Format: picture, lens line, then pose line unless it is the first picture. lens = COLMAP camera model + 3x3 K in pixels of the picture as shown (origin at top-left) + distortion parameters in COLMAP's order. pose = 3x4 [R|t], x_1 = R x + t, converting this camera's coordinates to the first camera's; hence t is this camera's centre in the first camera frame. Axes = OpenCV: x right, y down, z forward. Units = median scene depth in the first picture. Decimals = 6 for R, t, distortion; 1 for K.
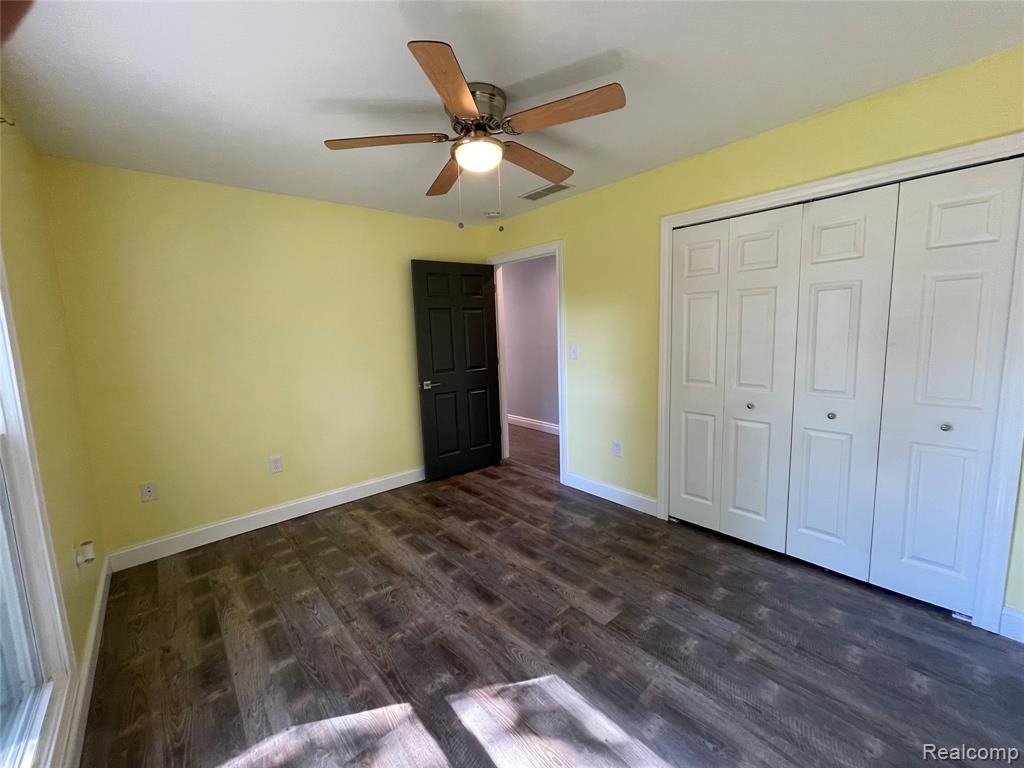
lens RADIAL K [[414.3, 0, 515.6], [0, 414.3, 377.7], [0, 0, 1]] dist [-0.002551, -0.000264]
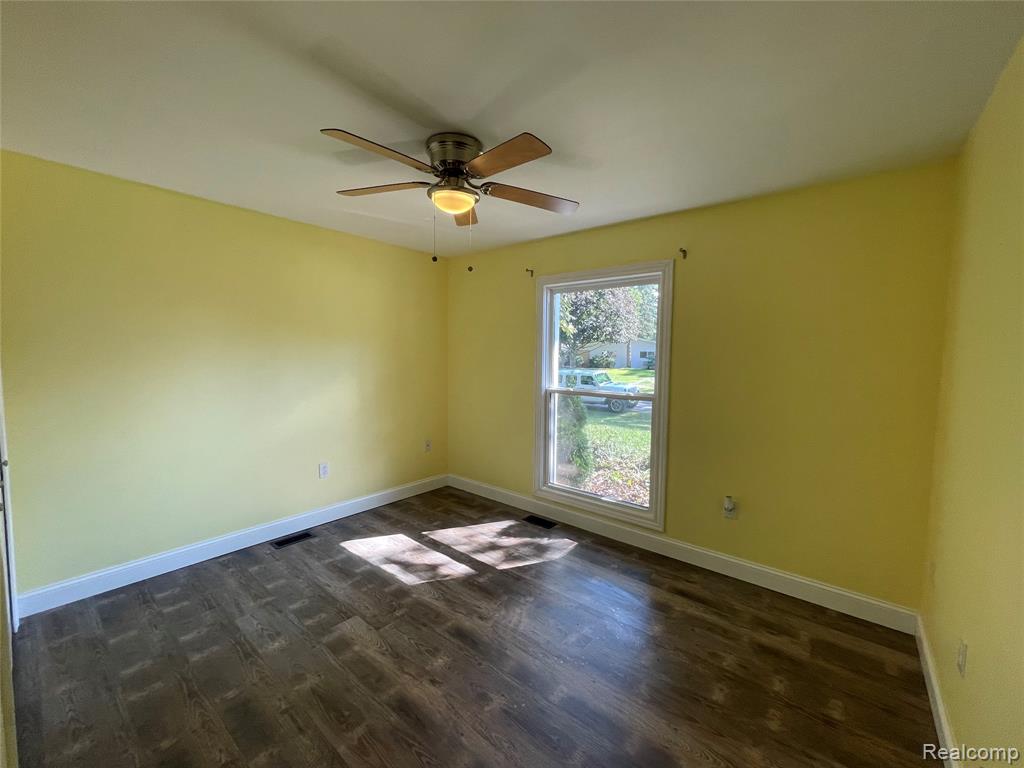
lens RADIAL K [[414.3, 0, 515.6], [0, 414.3, 377.7], [0, 0, 1]] dist [-0.002551, -0.000264]
pose [[-0.987206, 0.029255, -0.156741, -0.061644], [0.000138, 0.983180, 0.182637, -0.257827], [0.159448, 0.180279, -0.970606, 2.011745]]
